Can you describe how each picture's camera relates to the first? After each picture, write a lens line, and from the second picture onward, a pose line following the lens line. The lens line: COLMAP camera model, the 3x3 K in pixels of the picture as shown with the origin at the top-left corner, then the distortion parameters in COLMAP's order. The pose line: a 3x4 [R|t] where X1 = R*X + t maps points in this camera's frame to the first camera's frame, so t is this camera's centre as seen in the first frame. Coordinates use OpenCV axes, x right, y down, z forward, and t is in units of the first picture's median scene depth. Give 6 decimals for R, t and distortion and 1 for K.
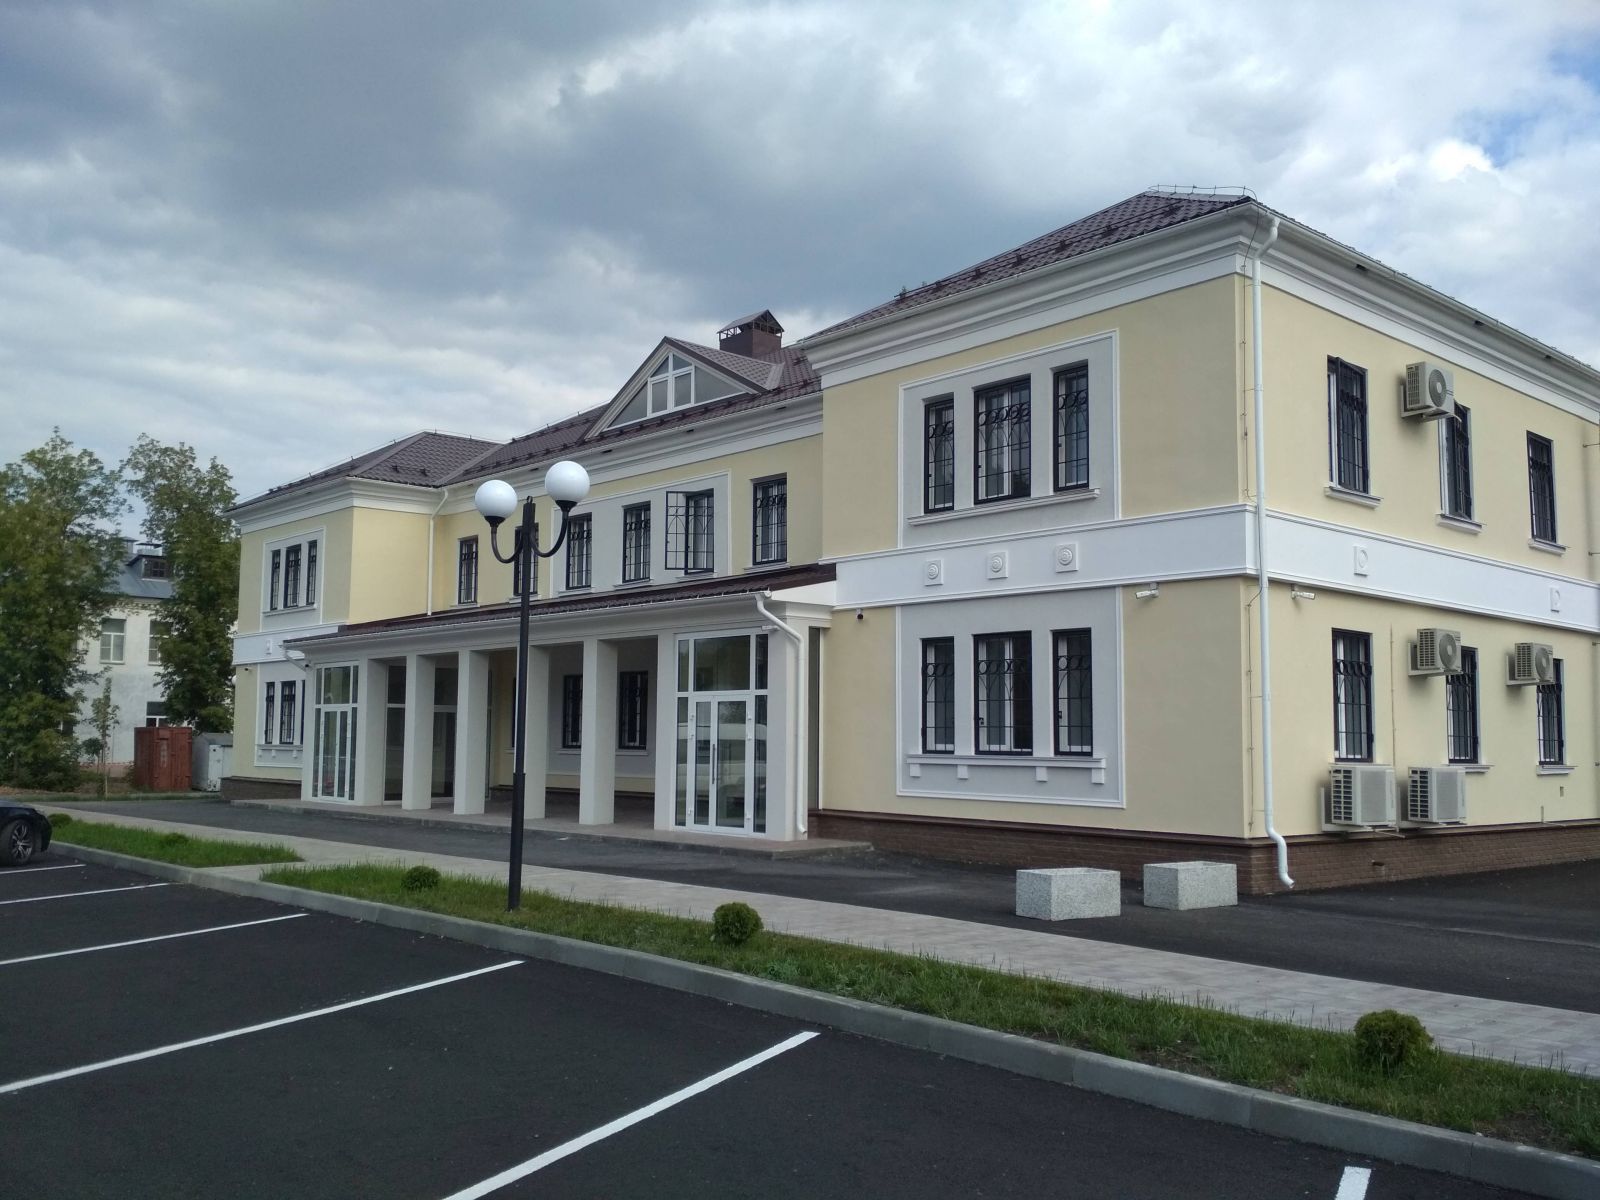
lens RADIAL K [[1397.6, 0, 799.4], [0, 1397.6, 623.4], [0, 0, 1]] dist [0.077018, -0.154479]
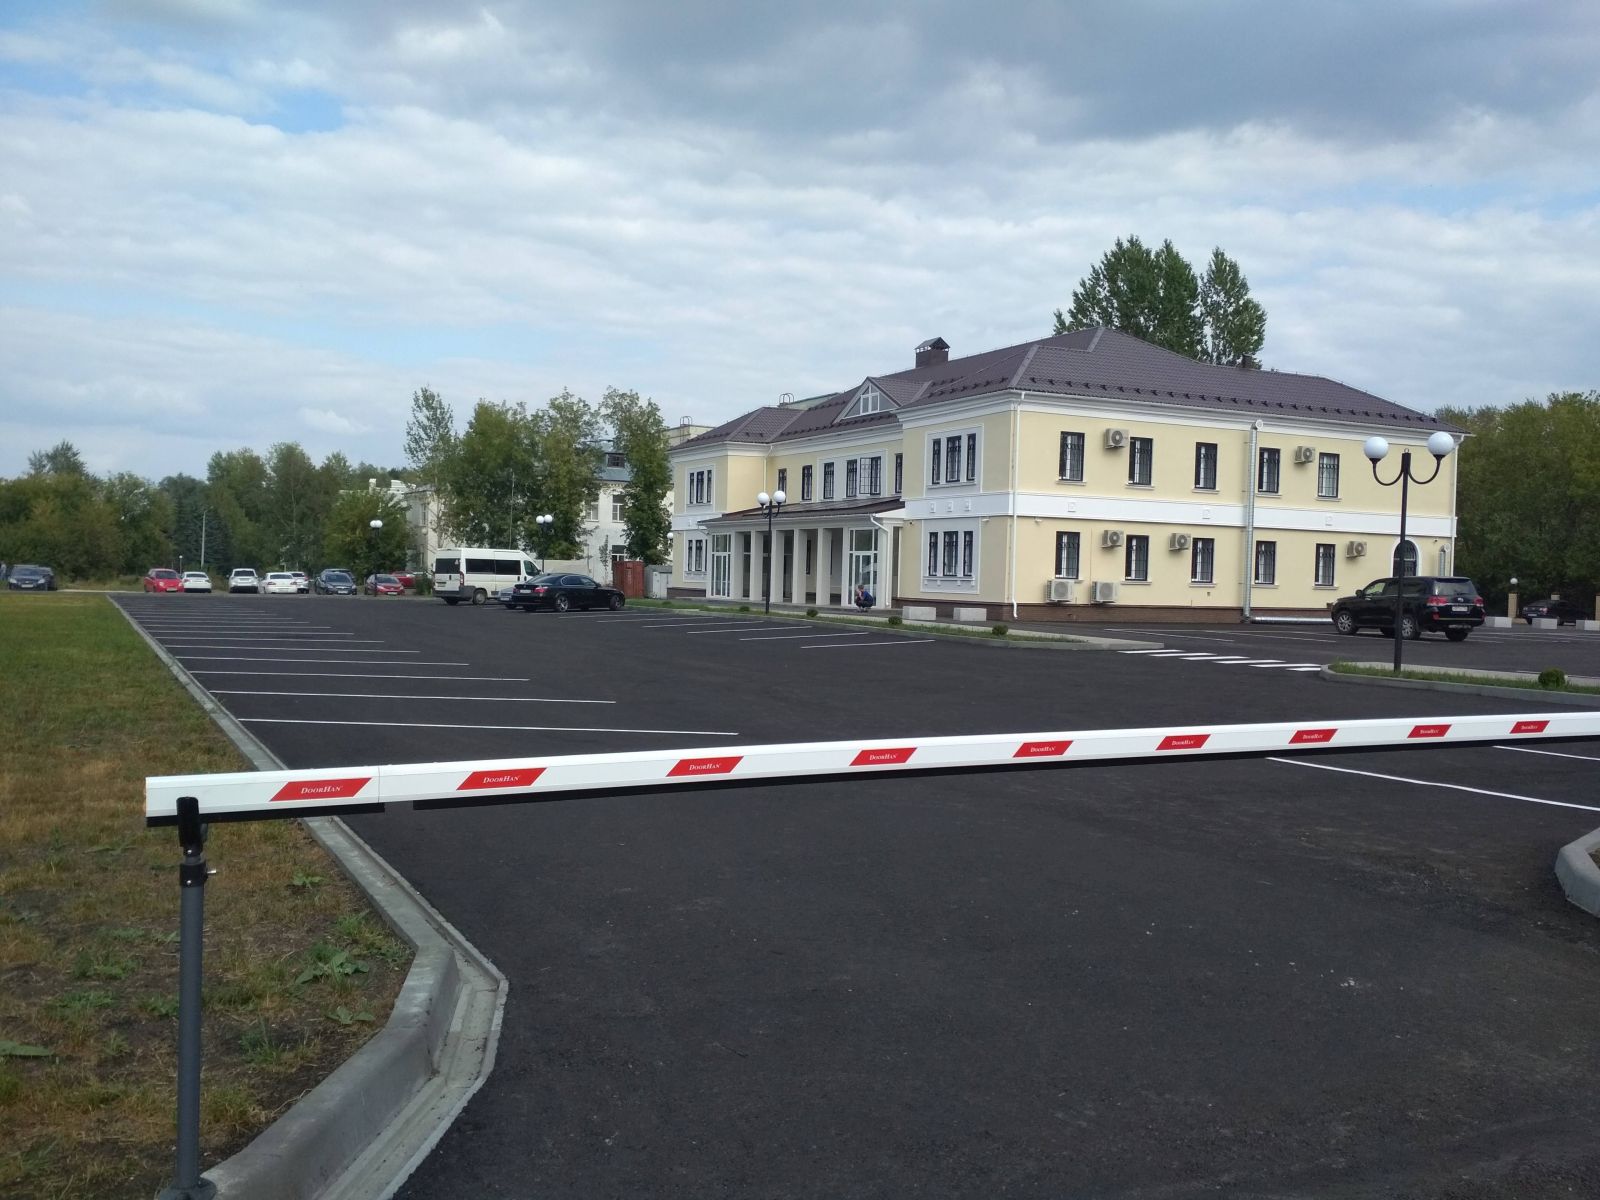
lens RADIAL K [[1532.6, 0, 800.0], [0, 1532.6, 600.0], [0, 0, 1]] dist [0.615343, -0.000938]
pose [[0.963492, 0.015912, -0.267266, 0.392171], [0.010260, 0.995305, 0.096245, -0.089626], [0.267542, -0.095473, 0.958804, -1.157015]]
